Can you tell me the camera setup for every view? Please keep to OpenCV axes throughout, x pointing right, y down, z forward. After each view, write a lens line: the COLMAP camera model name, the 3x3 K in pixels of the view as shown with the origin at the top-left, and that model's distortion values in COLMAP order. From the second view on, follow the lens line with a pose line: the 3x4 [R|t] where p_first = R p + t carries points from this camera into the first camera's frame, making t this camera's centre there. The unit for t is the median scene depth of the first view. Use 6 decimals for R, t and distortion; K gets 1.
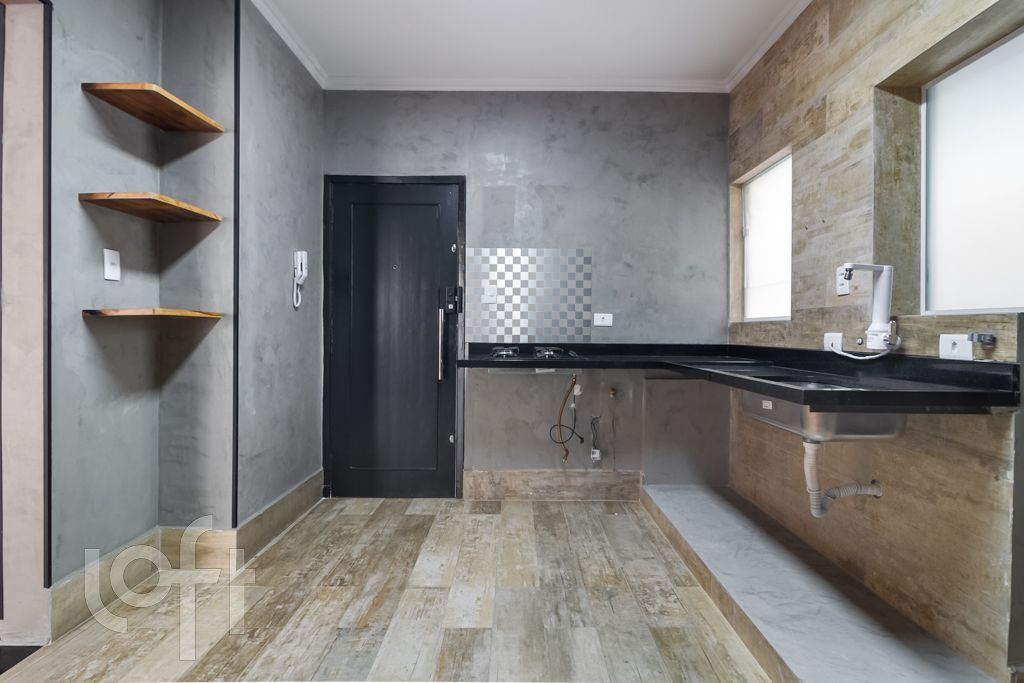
lens RADIAL K [[506.3, 0, 511.5], [0, 506.3, 332.9], [0, 0, 1]] dist [-0.000881, -0.000169]
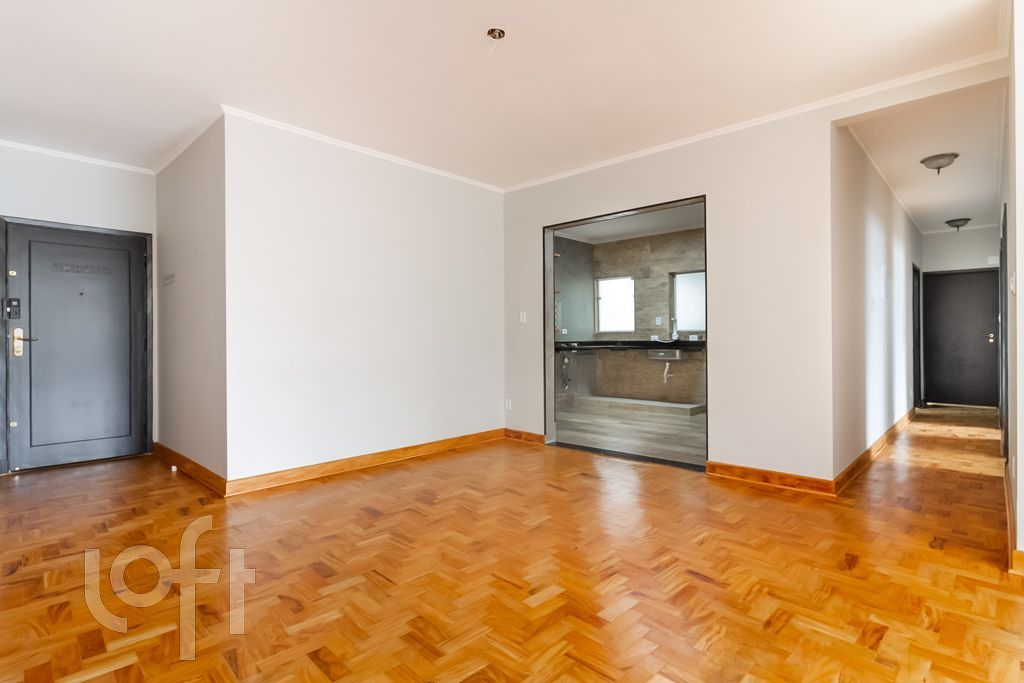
lens RADIAL K [[506.3, 0, 511.5], [0, 506.3, 332.9], [0, 0, 1]] dist [-0.000881, -0.000169]
pose [[0.673715, -0.004395, 0.738978, -2.624285], [0.016330, 0.999827, -0.008941, -0.004083], [-0.738811, 0.018091, 0.673670, -0.642833]]
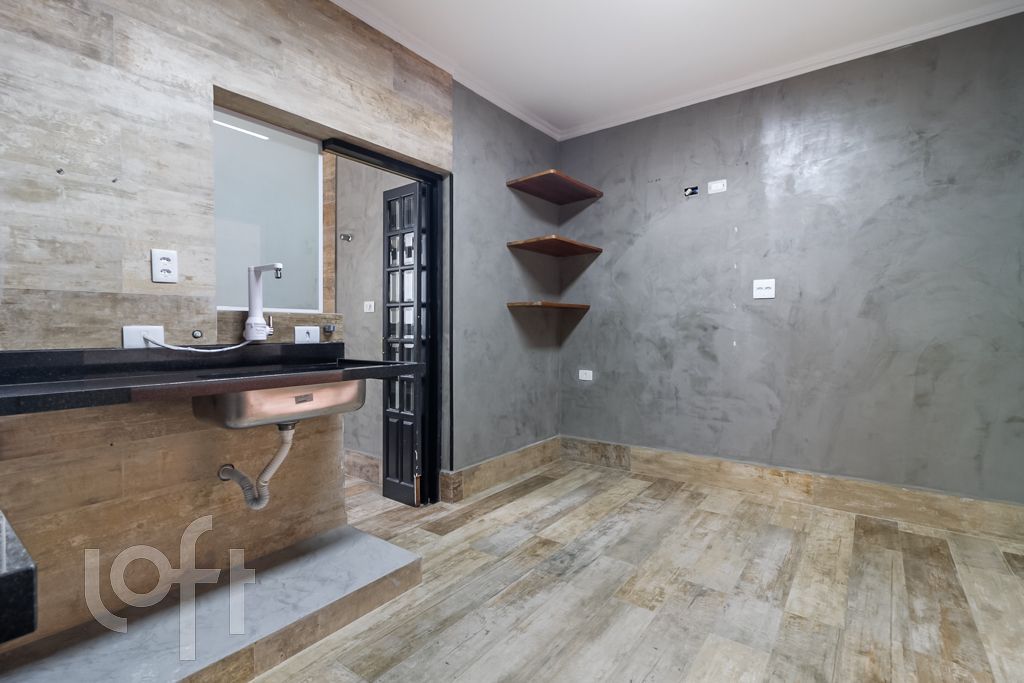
lens RADIAL K [[481.2, 0, 522.8], [0, 481.2, 338.4], [0, 0, 1]] dist [0.001321, 0.000265]
pose [[-0.810270, -0.018076, 0.585778, -0.322667], [-0.000525, 0.999546, 0.030119, -0.003447], [-0.586057, 0.024097, -0.809912, 1.254214]]
